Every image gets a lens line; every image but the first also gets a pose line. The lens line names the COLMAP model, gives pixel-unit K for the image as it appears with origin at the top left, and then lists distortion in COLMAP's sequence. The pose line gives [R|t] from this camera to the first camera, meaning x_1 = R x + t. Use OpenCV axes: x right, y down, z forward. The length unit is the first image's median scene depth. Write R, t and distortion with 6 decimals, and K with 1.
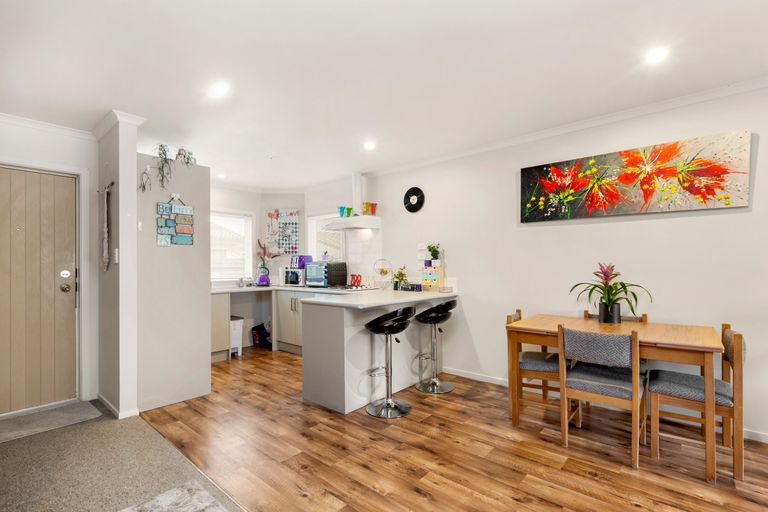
lens RADIAL K [[350.3, 0, 354.3], [0, 350.3, 260.5], [0, 0, 1]] dist [-0.000364, -0.000091]
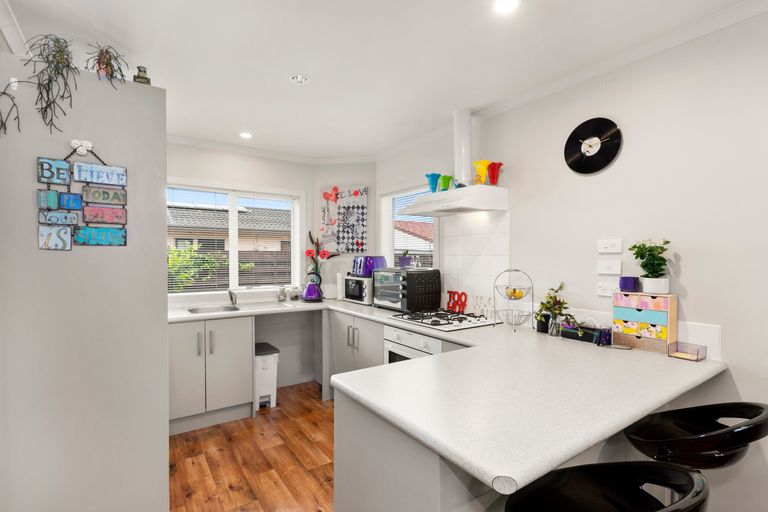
lens RADIAL K [[350.3, 0, 354.3], [0, 350.3, 260.5], [0, 0, 1]] dist [-0.000364, -0.000091]
pose [[0.968042, 0.014813, -0.250350, -0.015766], [-0.007682, 0.999537, 0.029438, -0.027109], [0.250670, -0.026574, 0.967708, 0.399351]]
